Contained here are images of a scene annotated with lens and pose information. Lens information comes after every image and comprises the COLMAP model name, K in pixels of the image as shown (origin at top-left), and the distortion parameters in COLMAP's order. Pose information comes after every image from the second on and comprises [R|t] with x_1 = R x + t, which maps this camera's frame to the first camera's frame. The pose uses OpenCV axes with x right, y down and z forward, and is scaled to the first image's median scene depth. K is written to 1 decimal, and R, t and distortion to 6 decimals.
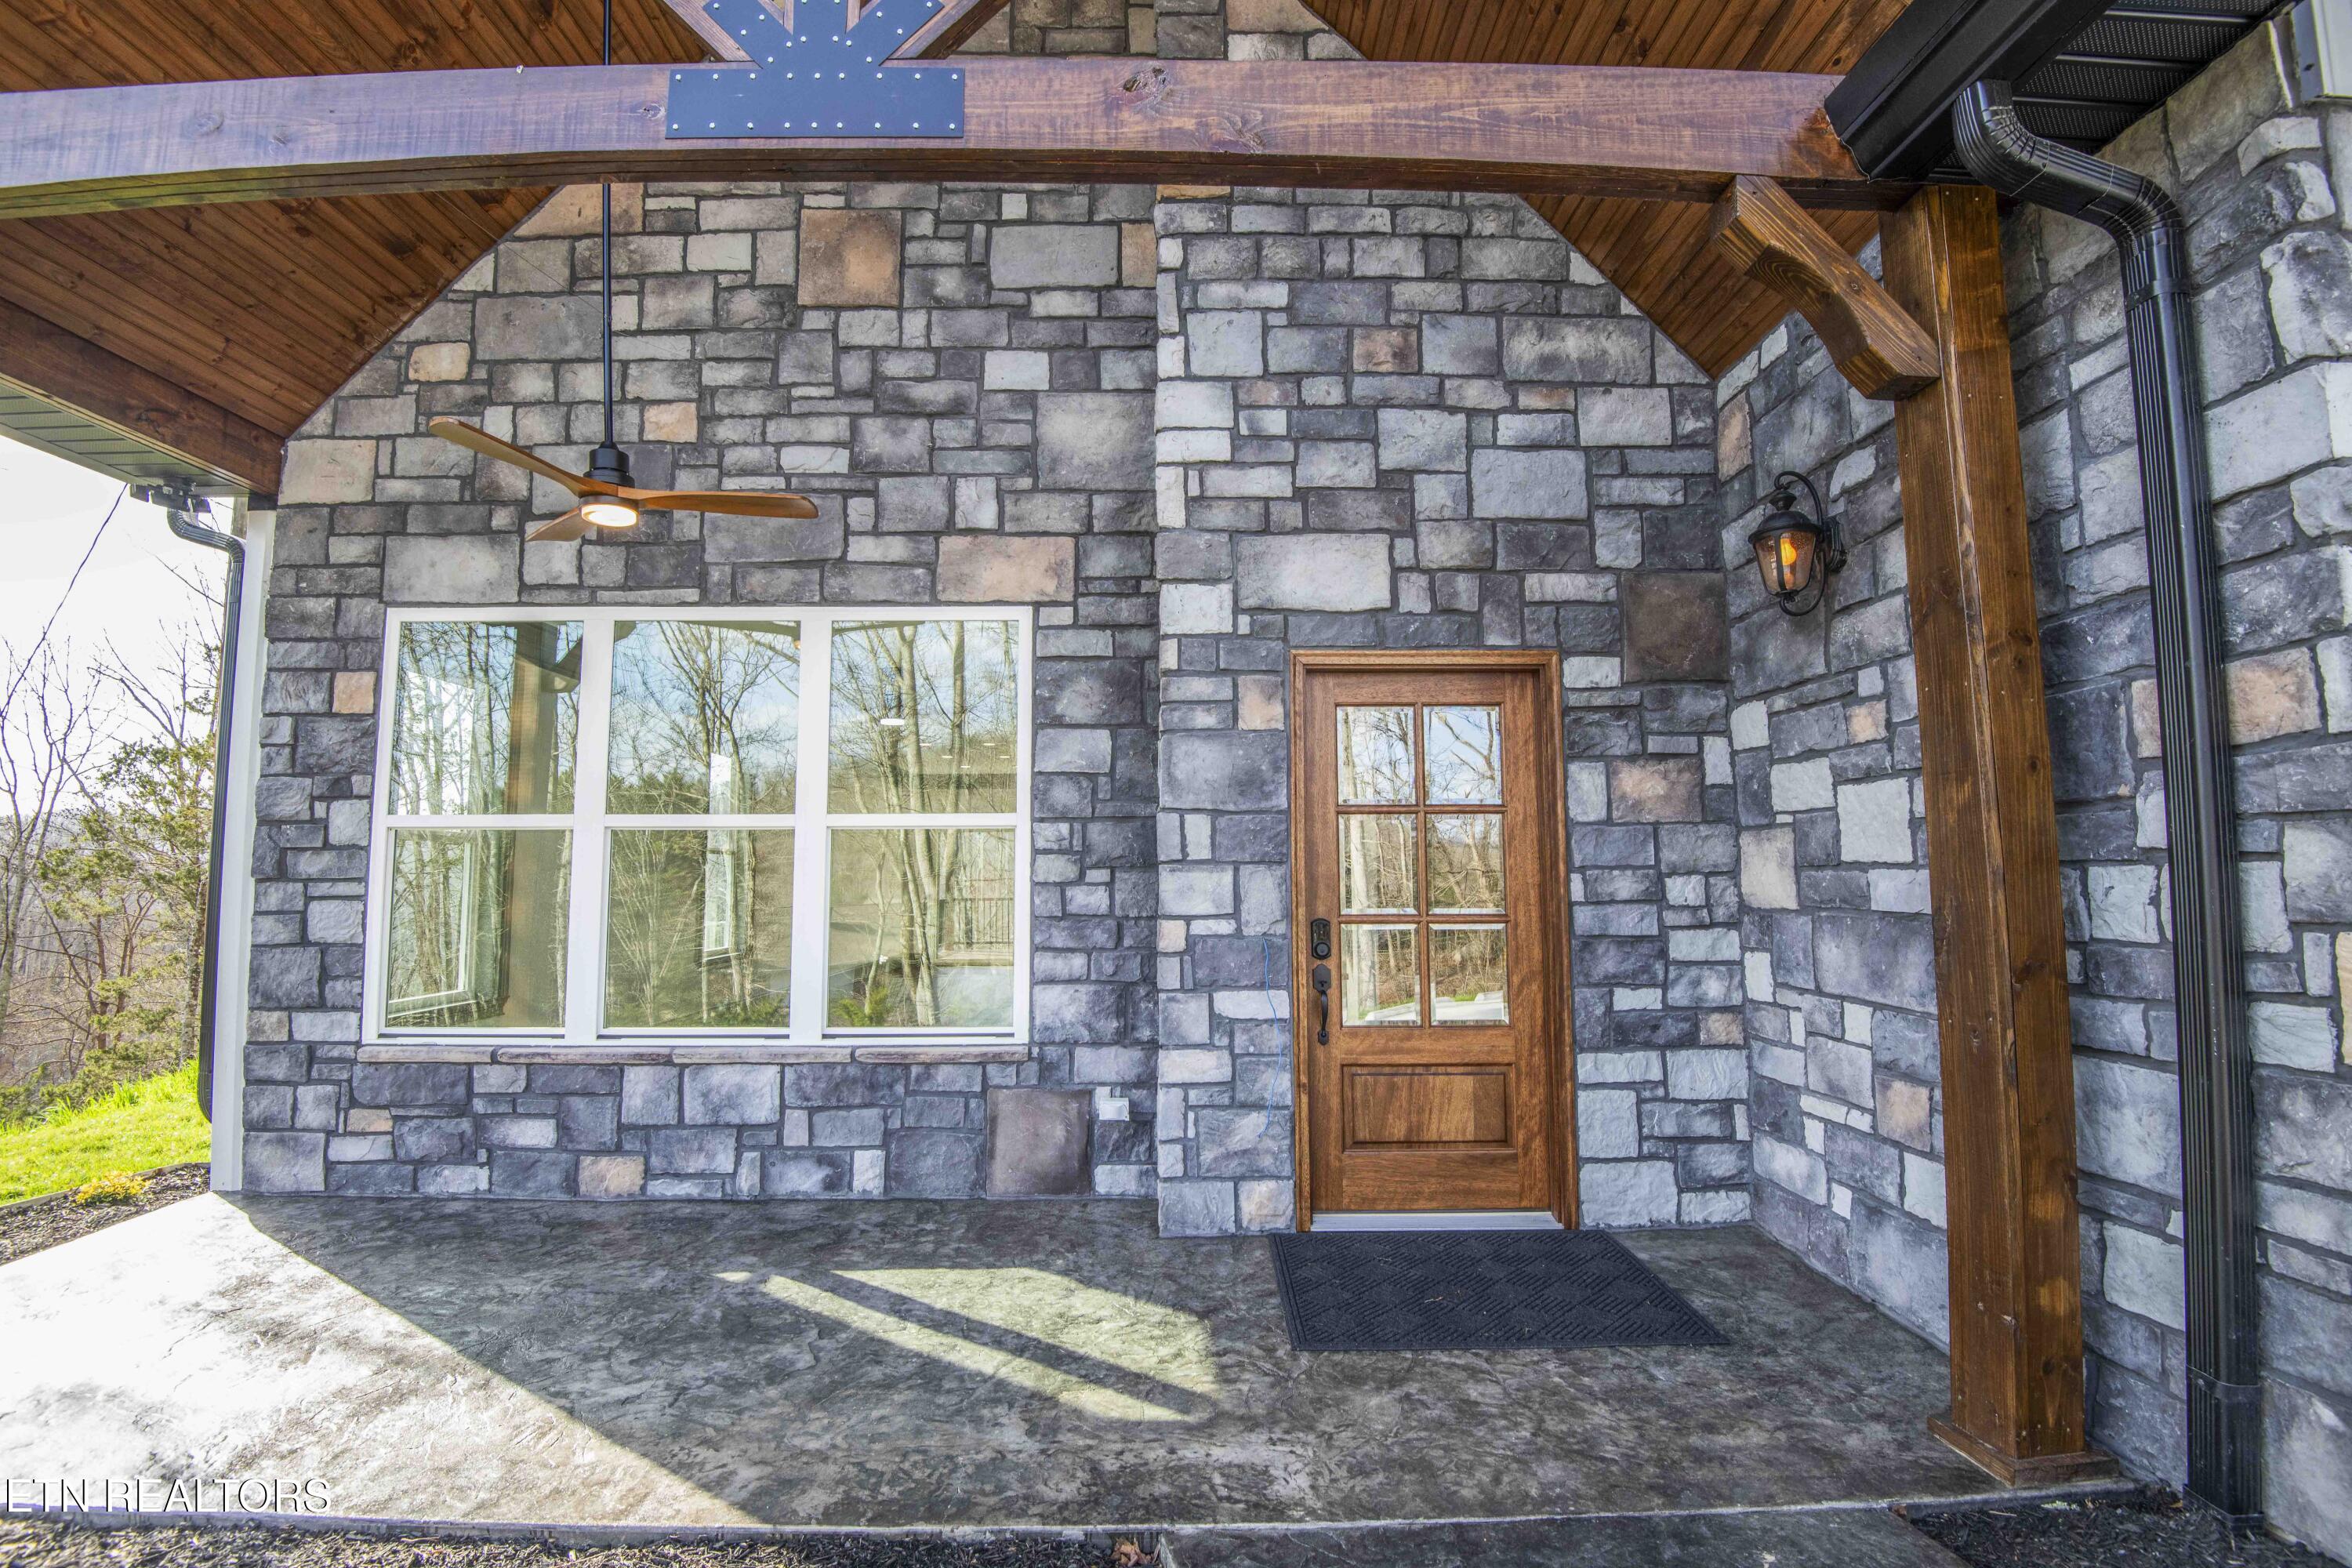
lens RADIAL K [[1096.3, 0, 1170.8], [0, 1096.3, 787.6], [0, 0, 1]] dist [-0.030937, -0.001201]
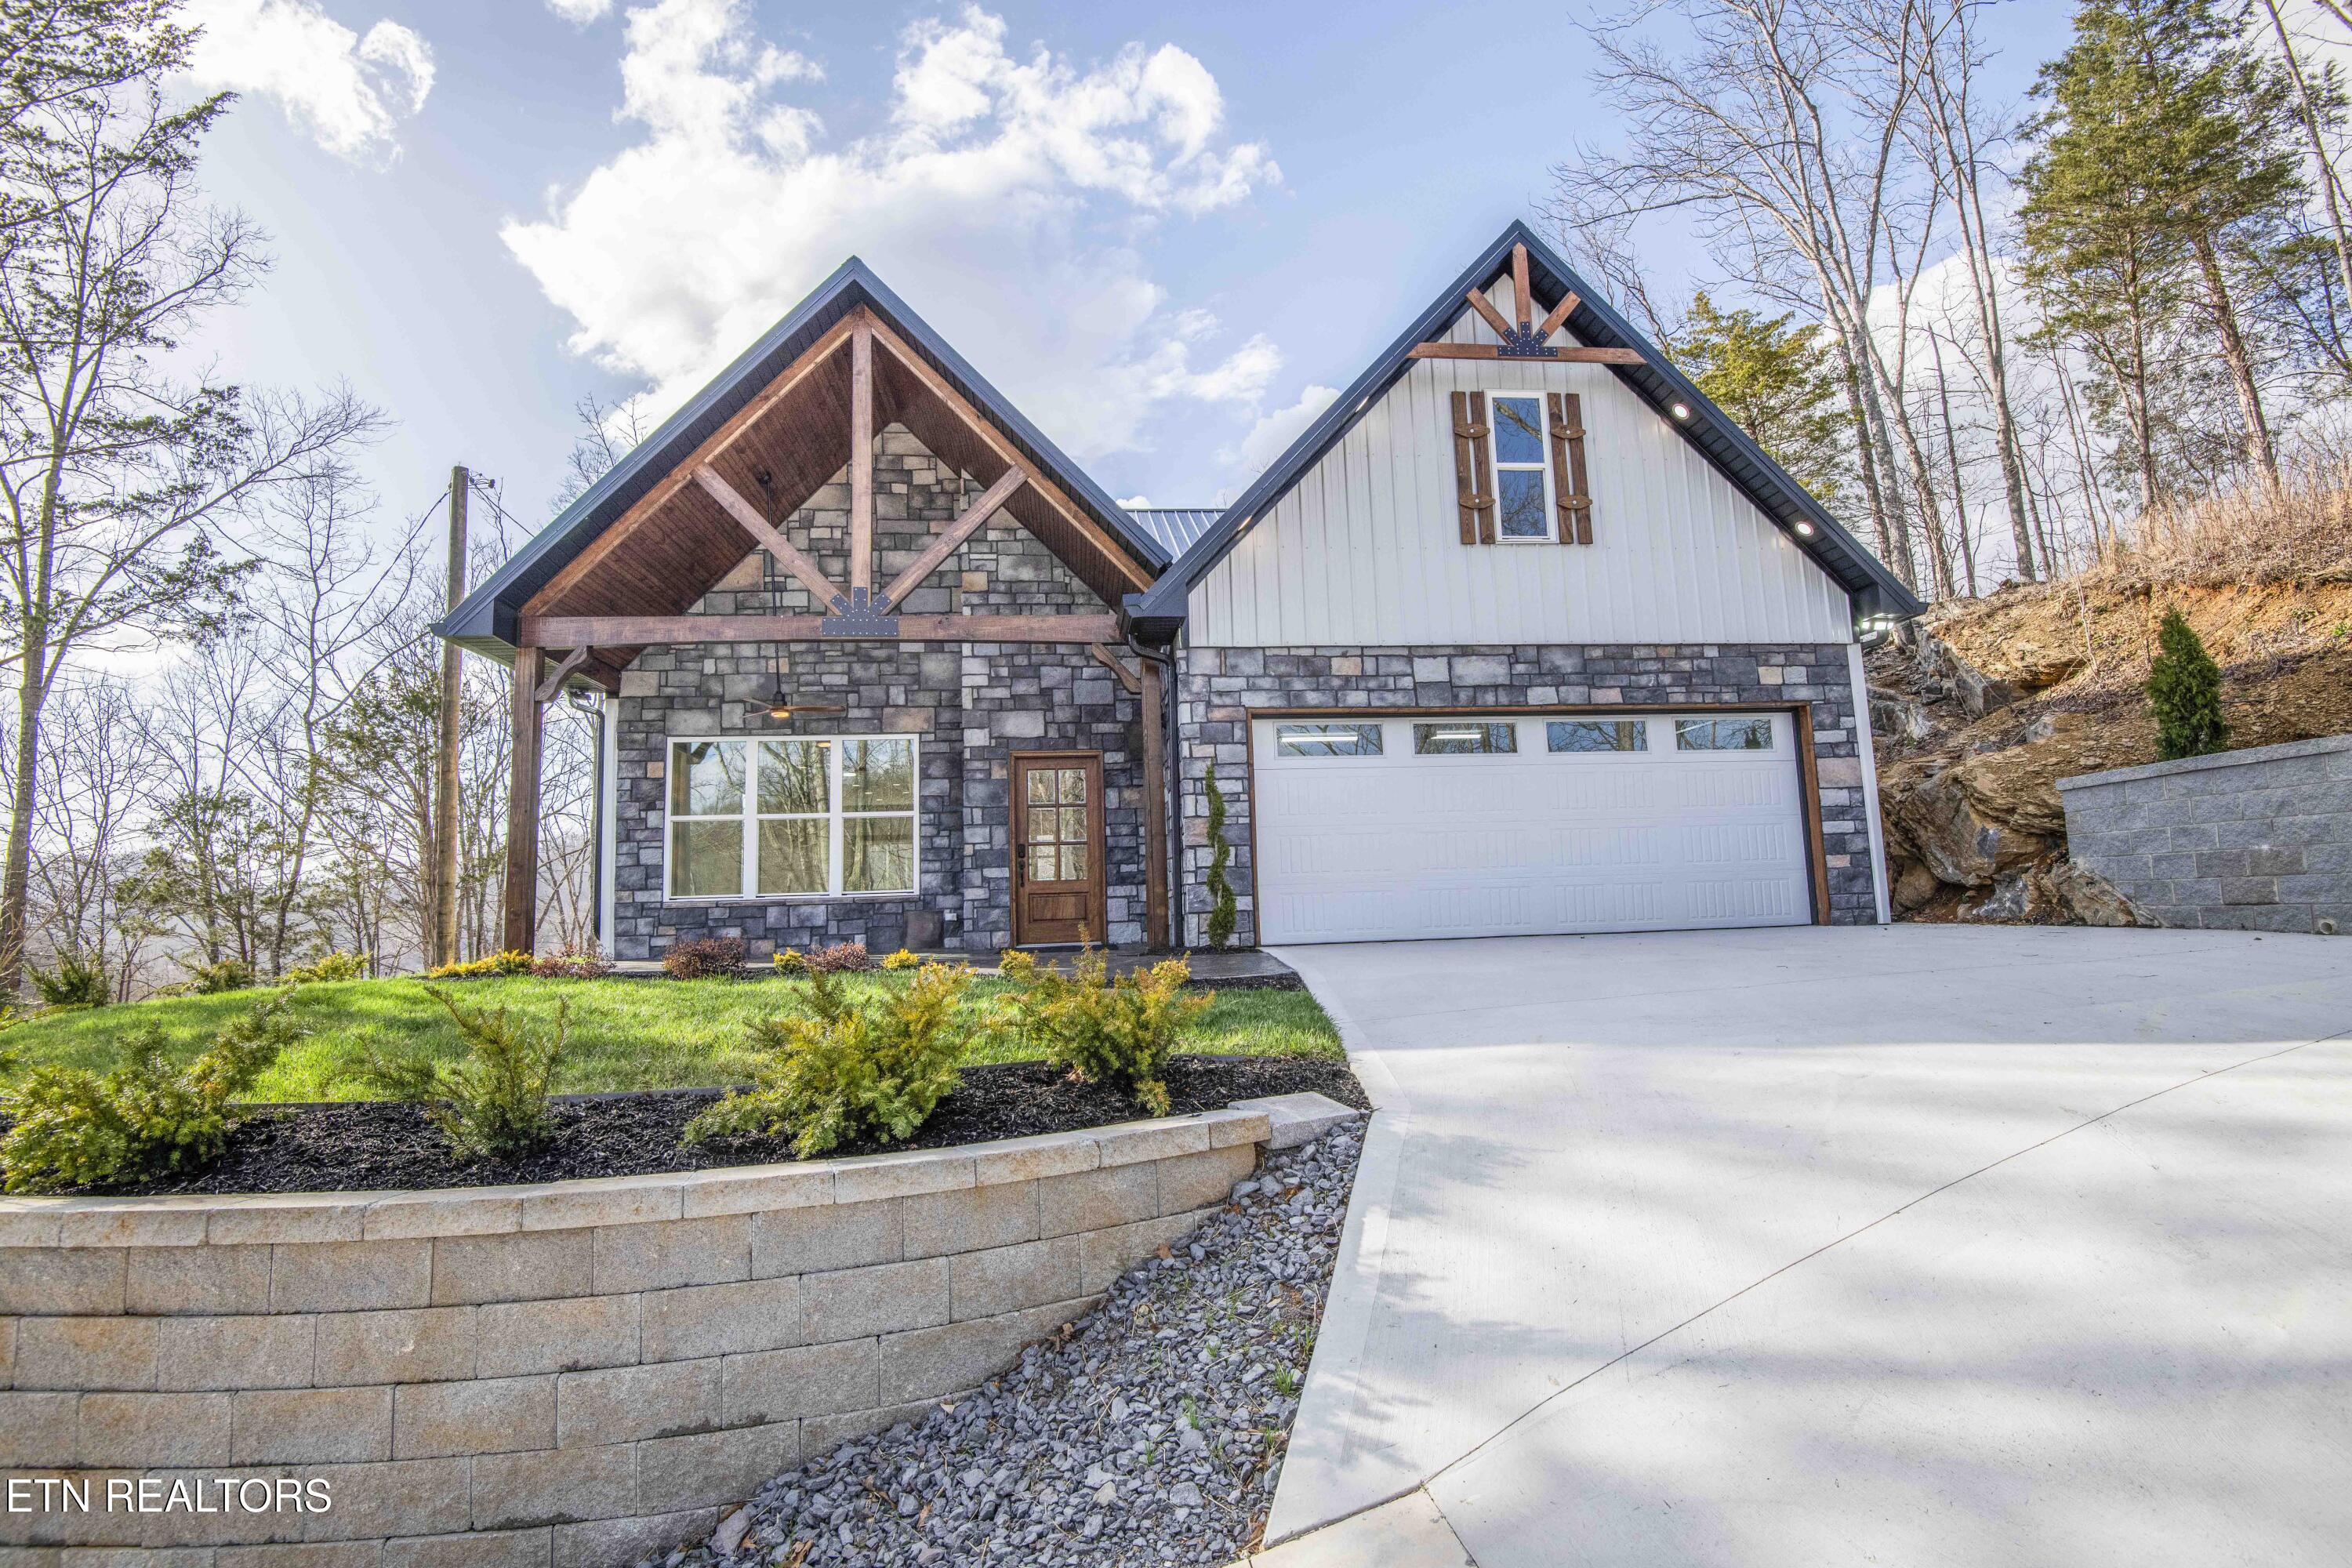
lens RADIAL K [[1096.3, 0, 1193.6], [0, 1096.3, 782.0], [0, 0, 1]] dist [-0.030937, -0.001201]
pose [[0.993866, -0.016795, 0.109311, 0.261301], [0.020835, 0.999137, -0.035926, 0.065966], [-0.108613, 0.037983, 0.993358, -1.827536]]
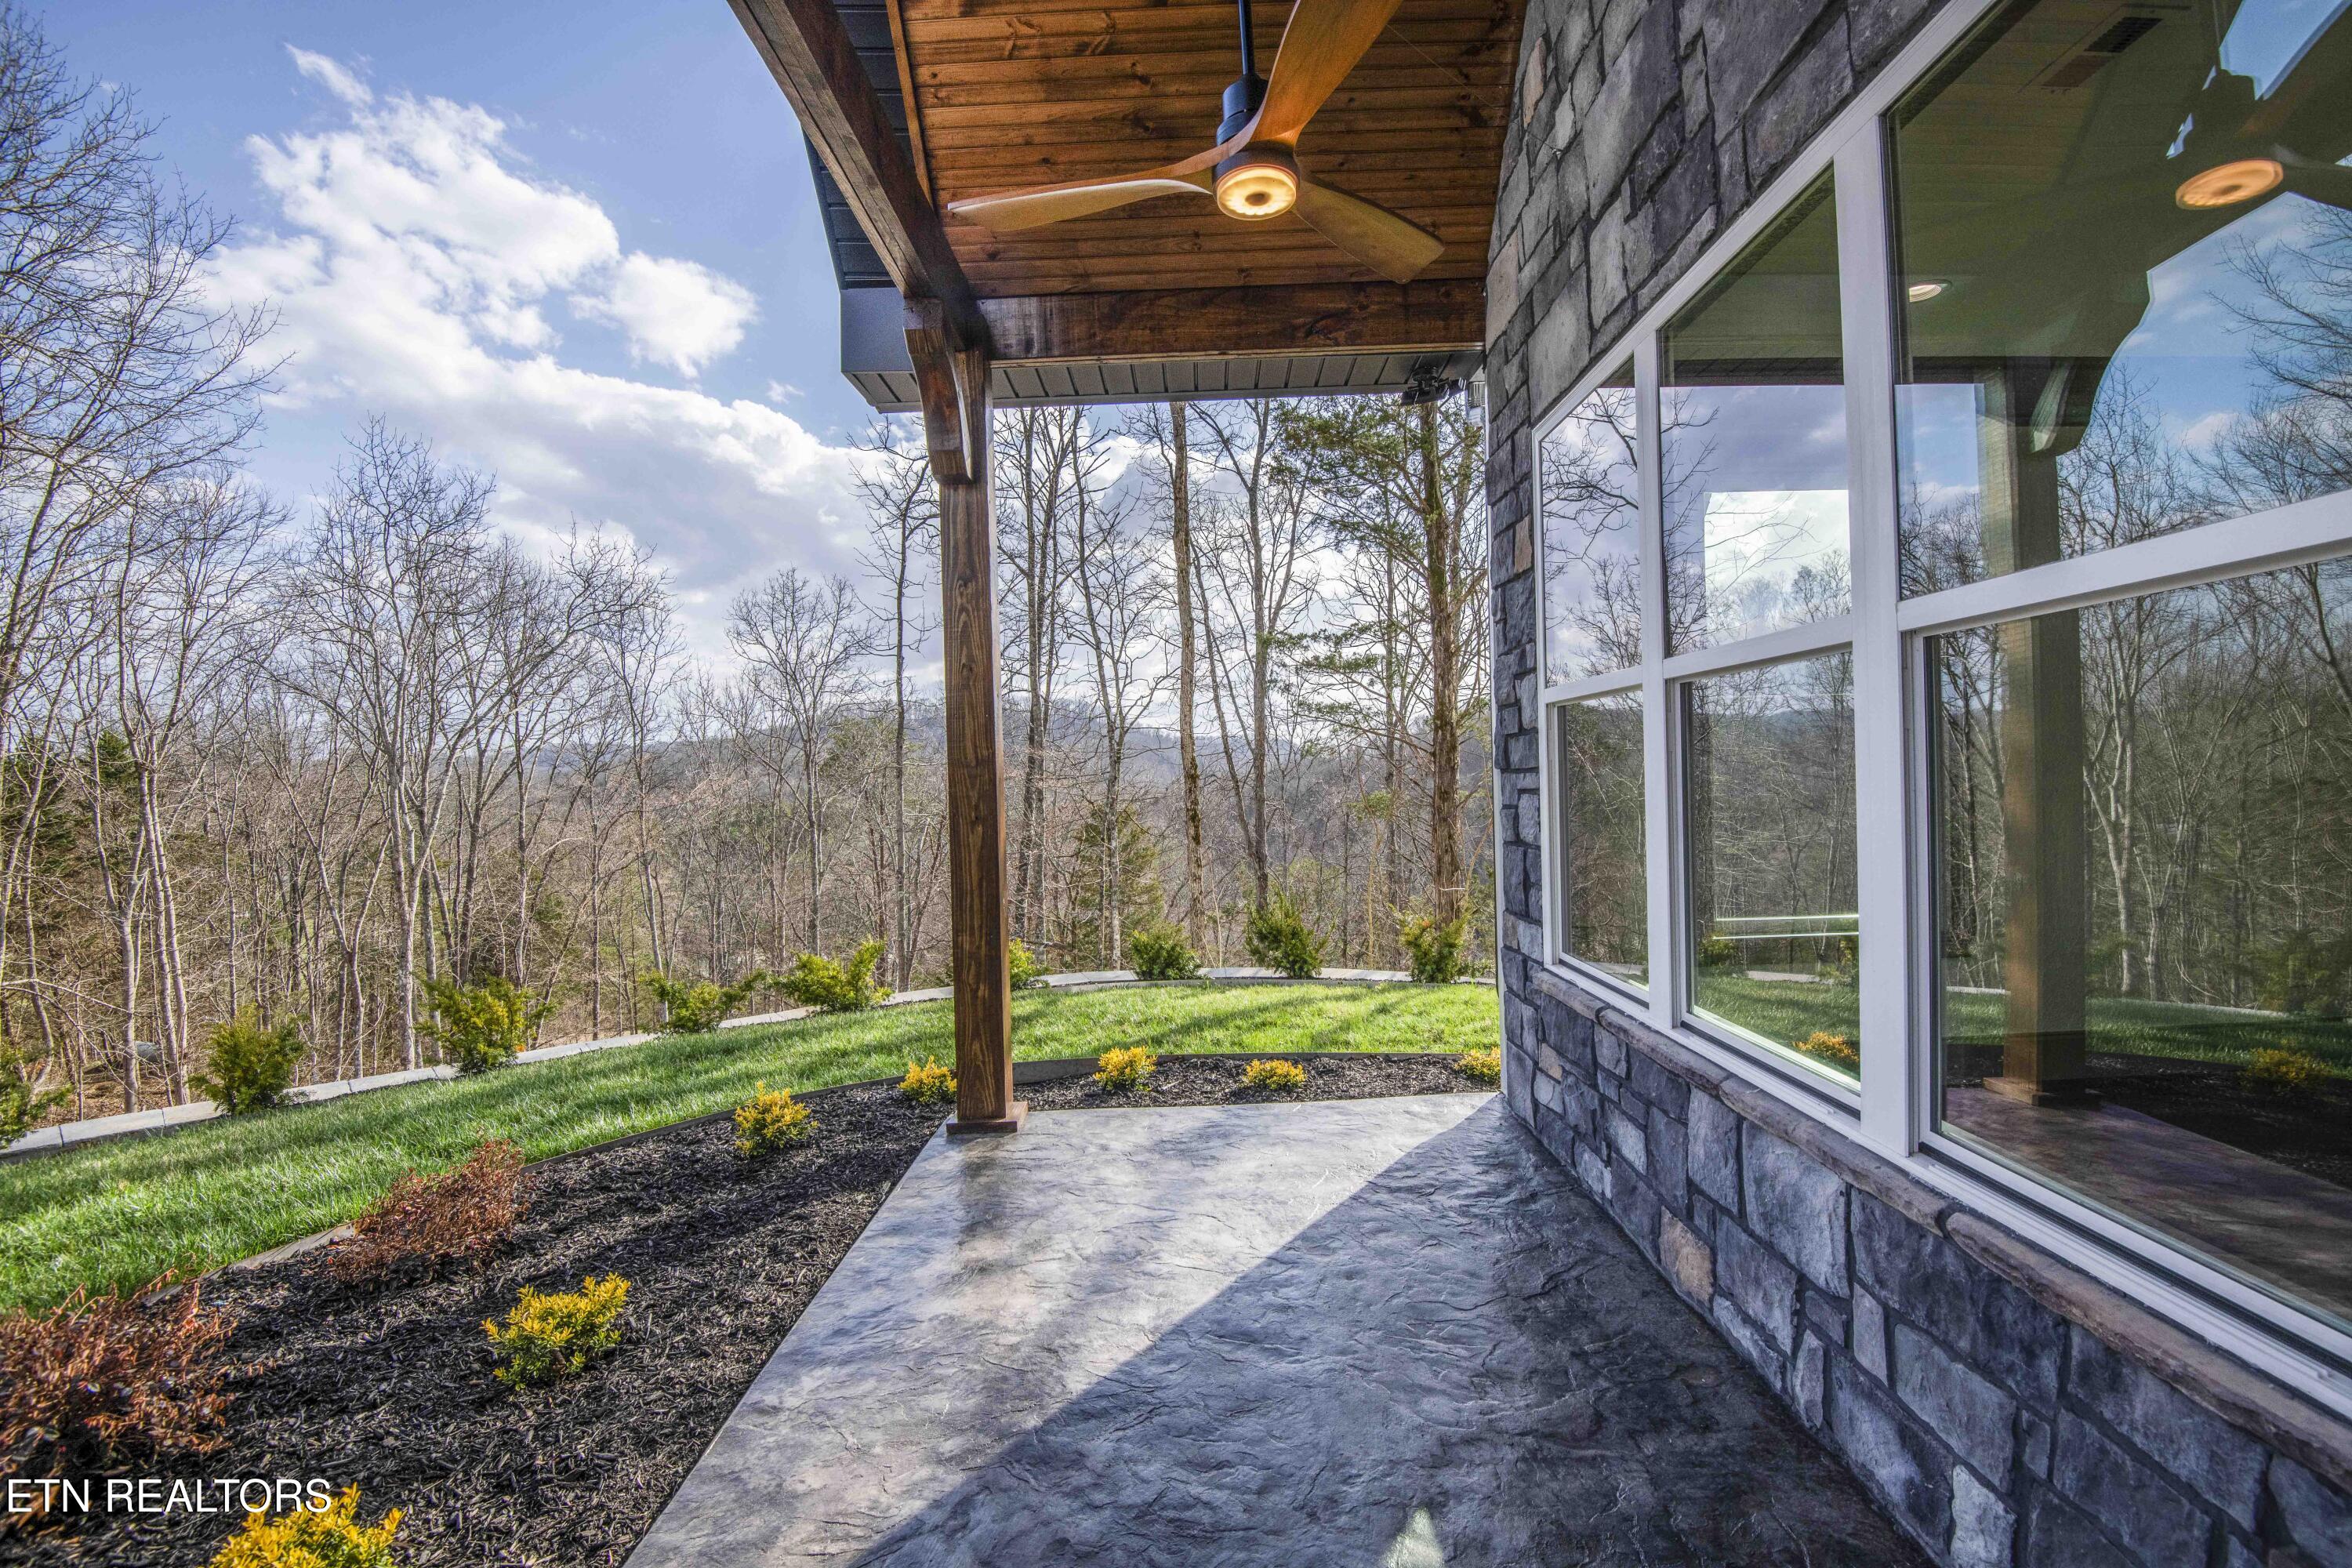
lens RADIAL K [[1096.3, 0, 1175.3], [0, 1096.3, 791.5], [0, 0, 1]] dist [-0.030937, -0.001201]
pose [[-0.022537, 0.014888, -0.999635, 0.087315], [0.111422, 0.993697, 0.012288, 0.061128], [0.993518, -0.111104, -0.024054, 0.757536]]
